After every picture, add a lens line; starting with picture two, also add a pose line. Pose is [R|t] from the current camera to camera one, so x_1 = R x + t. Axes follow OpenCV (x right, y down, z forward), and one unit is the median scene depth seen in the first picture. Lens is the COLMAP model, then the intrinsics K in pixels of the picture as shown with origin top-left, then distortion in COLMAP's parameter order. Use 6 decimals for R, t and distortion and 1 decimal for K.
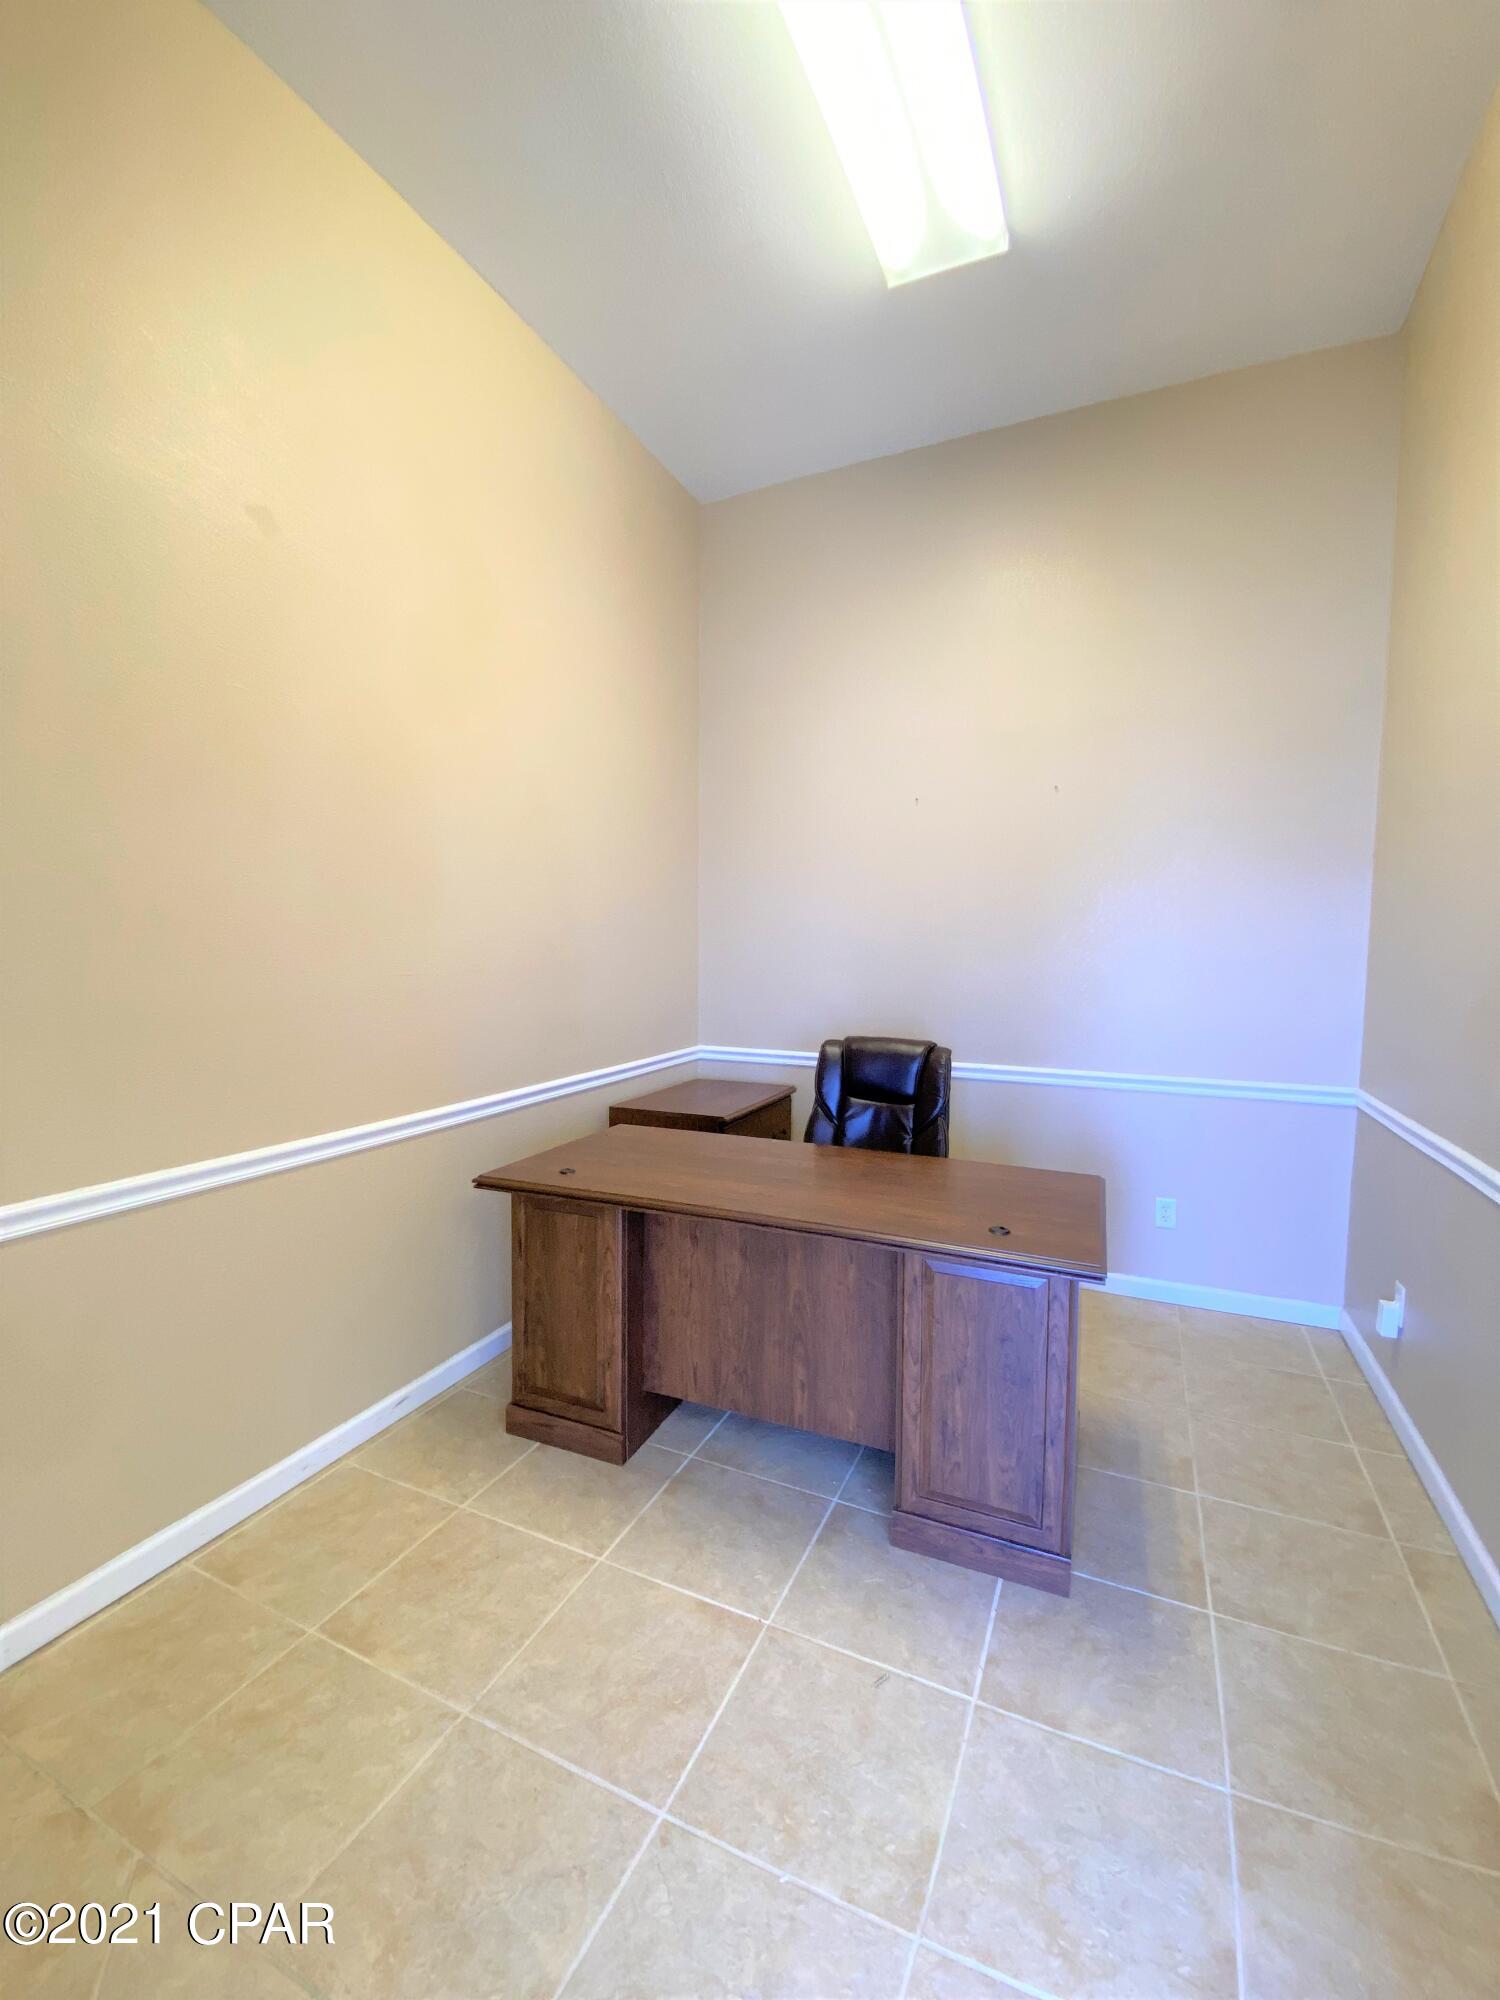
lens RADIAL K [[816.2, 0, 758.3], [0, 816.2, 989.6], [0, 0, 1]] dist [-0.026555, -0.005014]
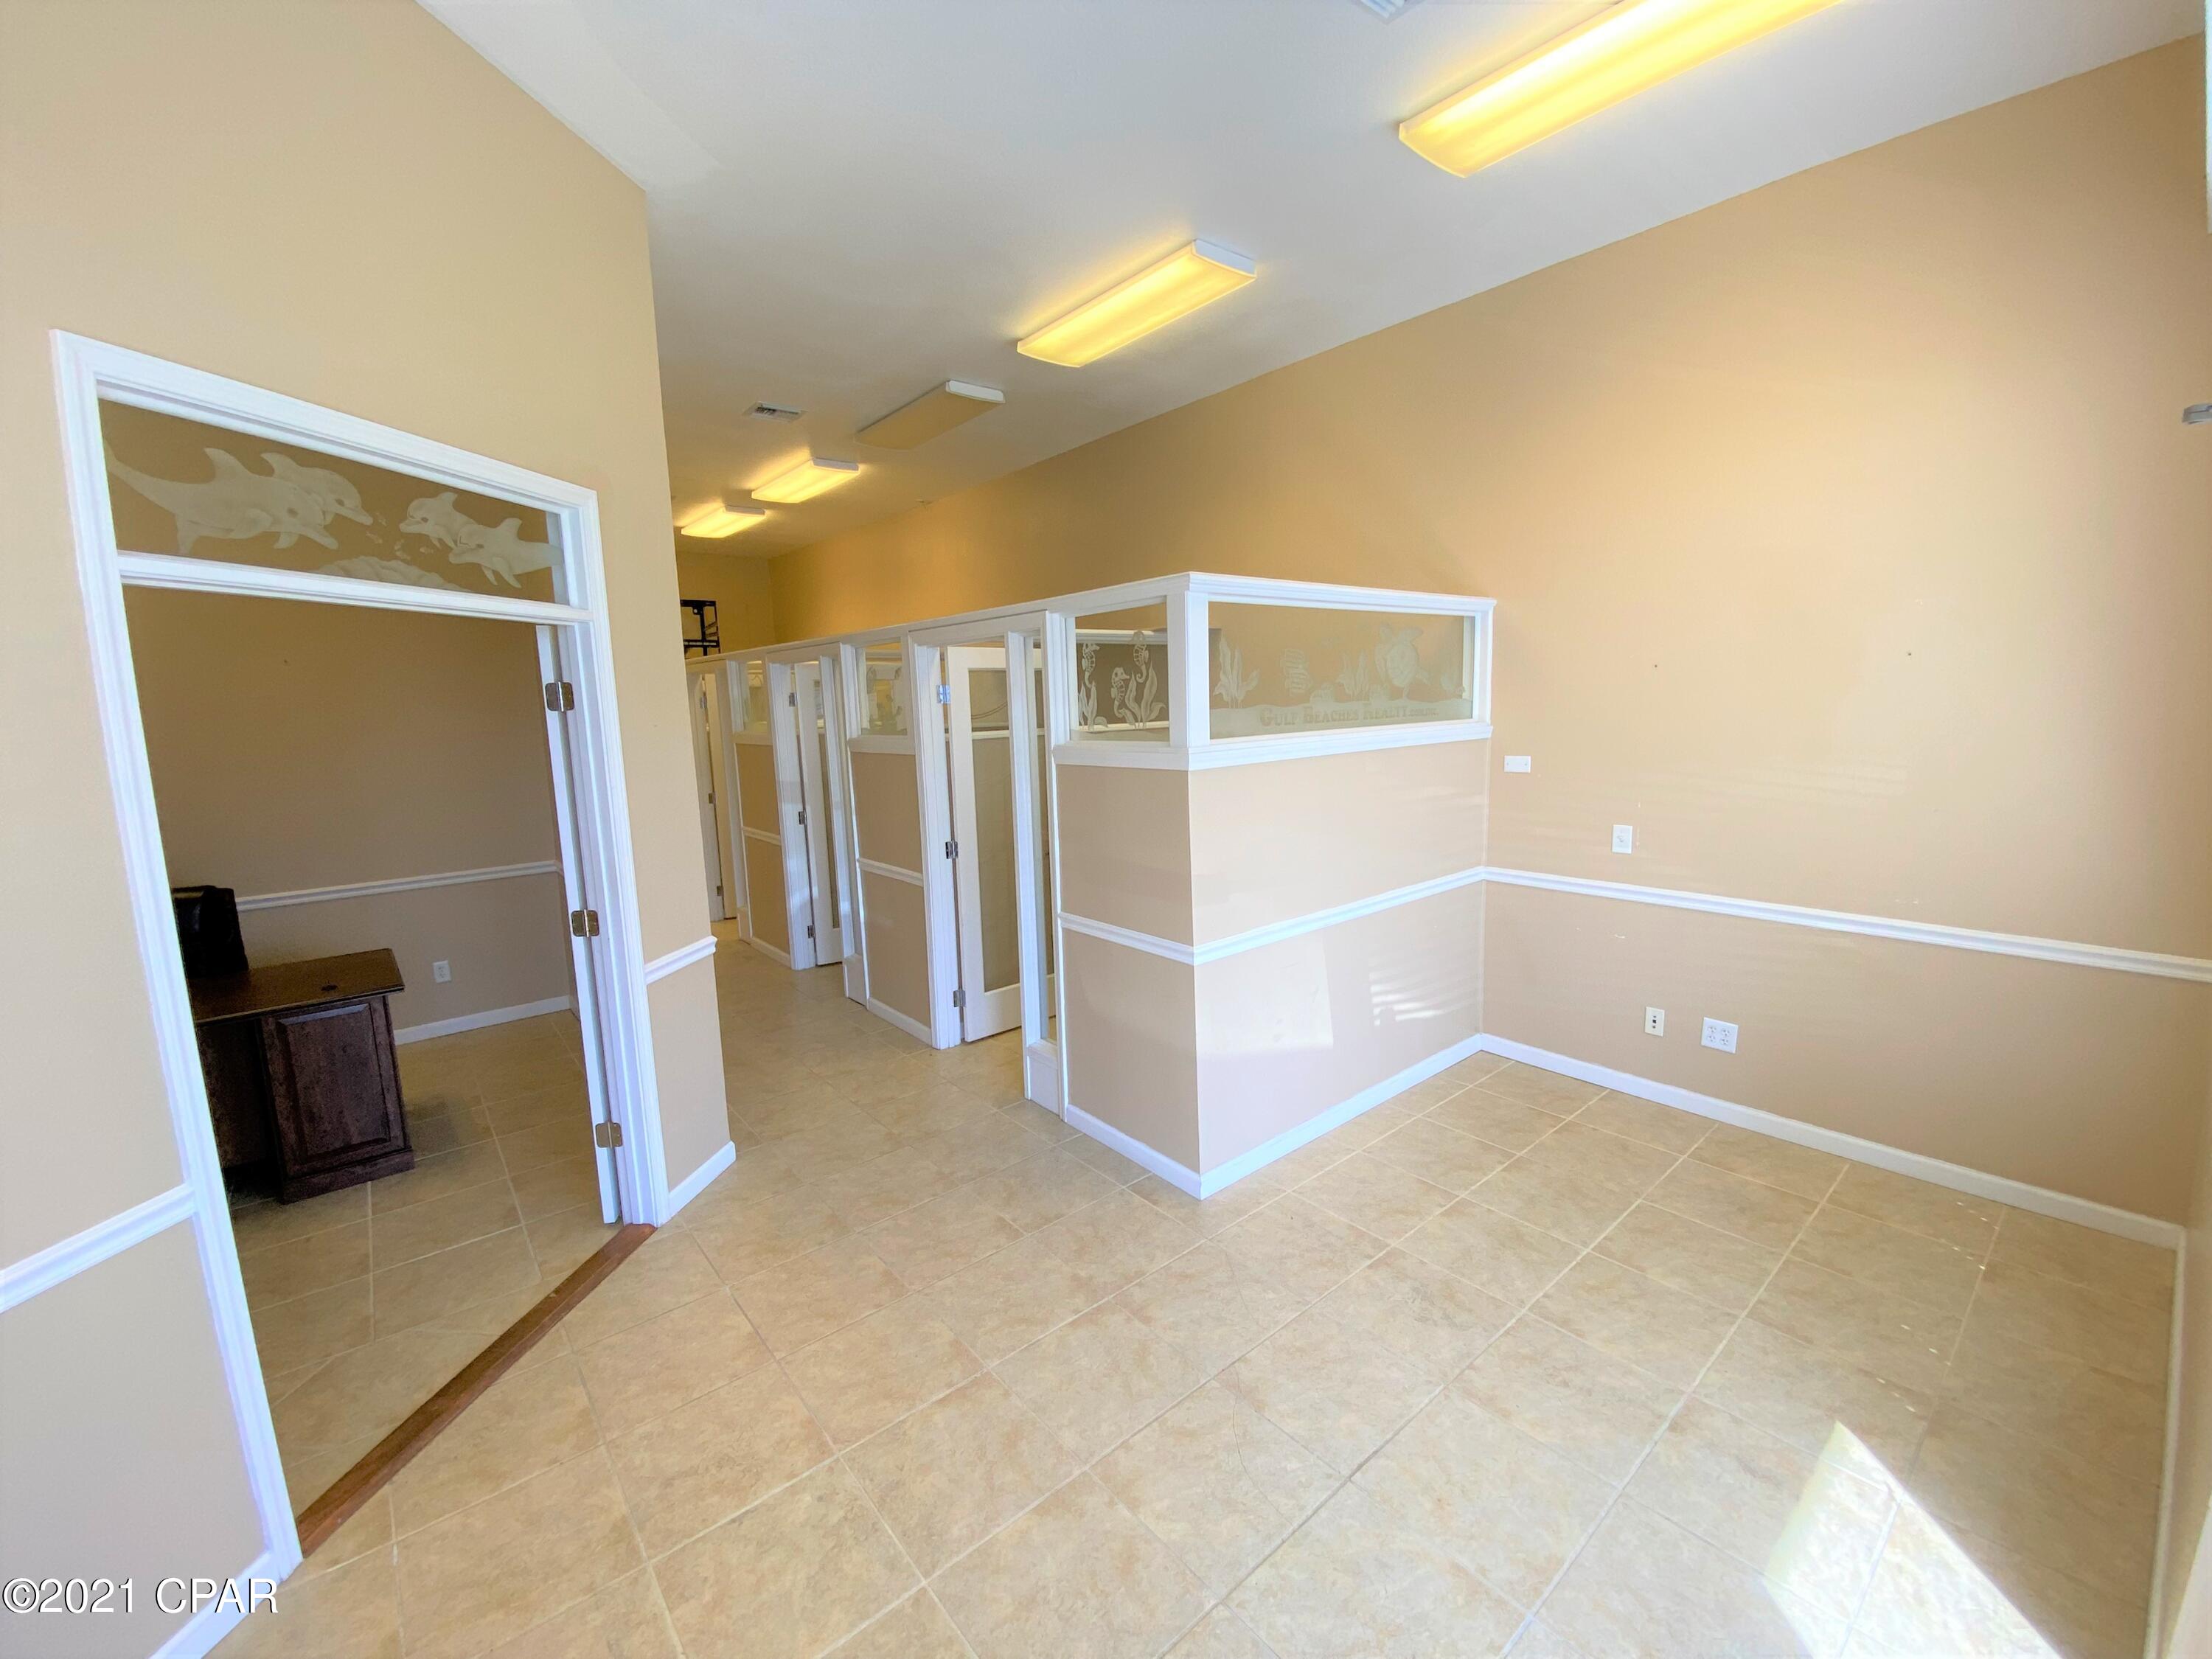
lens RADIAL K [[902.7, 0, 1116.6], [0, 902.7, 815.9], [0, 0, 1]] dist [-0.026555, -0.005014]
pose [[0.426472, -0.127850, 0.895420, -0.591945], [0.075087, 0.991547, 0.105812, -0.121621], [-0.901379, 0.022109, 0.432467, -1.260787]]
